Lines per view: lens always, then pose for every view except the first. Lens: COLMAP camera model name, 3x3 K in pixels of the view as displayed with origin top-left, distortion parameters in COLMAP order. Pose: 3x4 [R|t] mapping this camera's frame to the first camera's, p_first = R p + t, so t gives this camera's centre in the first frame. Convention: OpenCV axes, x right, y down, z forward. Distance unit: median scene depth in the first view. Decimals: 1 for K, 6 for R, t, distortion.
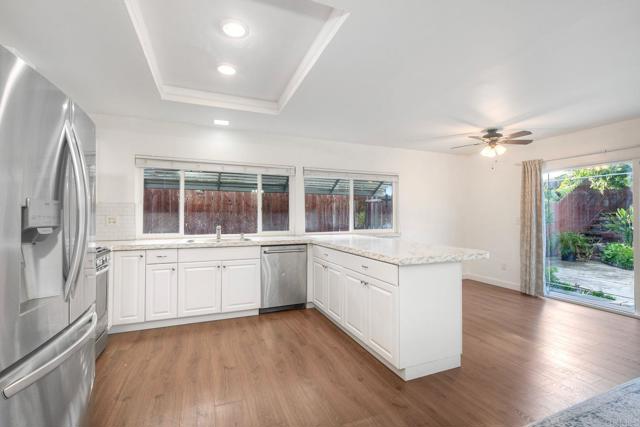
lens RADIAL K [[284.8, 0, 319.3], [0, 284.8, 215.6], [0, 0, 1]] dist [0.000377, 0.001679]
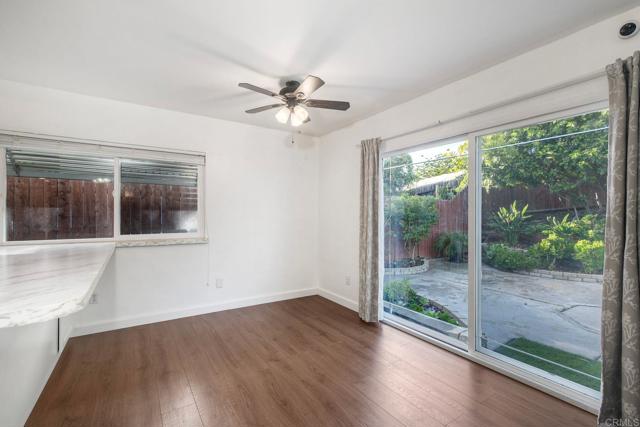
lens RADIAL K [[284.8, 0, 324.9], [0, 284.8, 215.4], [0, 0, 1]] dist [0.000377, 0.001679]
pose [[0.980192, 0.003697, 0.198013, 0.488984], [-0.004773, 0.999976, 0.004957, 0.001009], [-0.197990, -0.005804, 0.980187, 0.296356]]
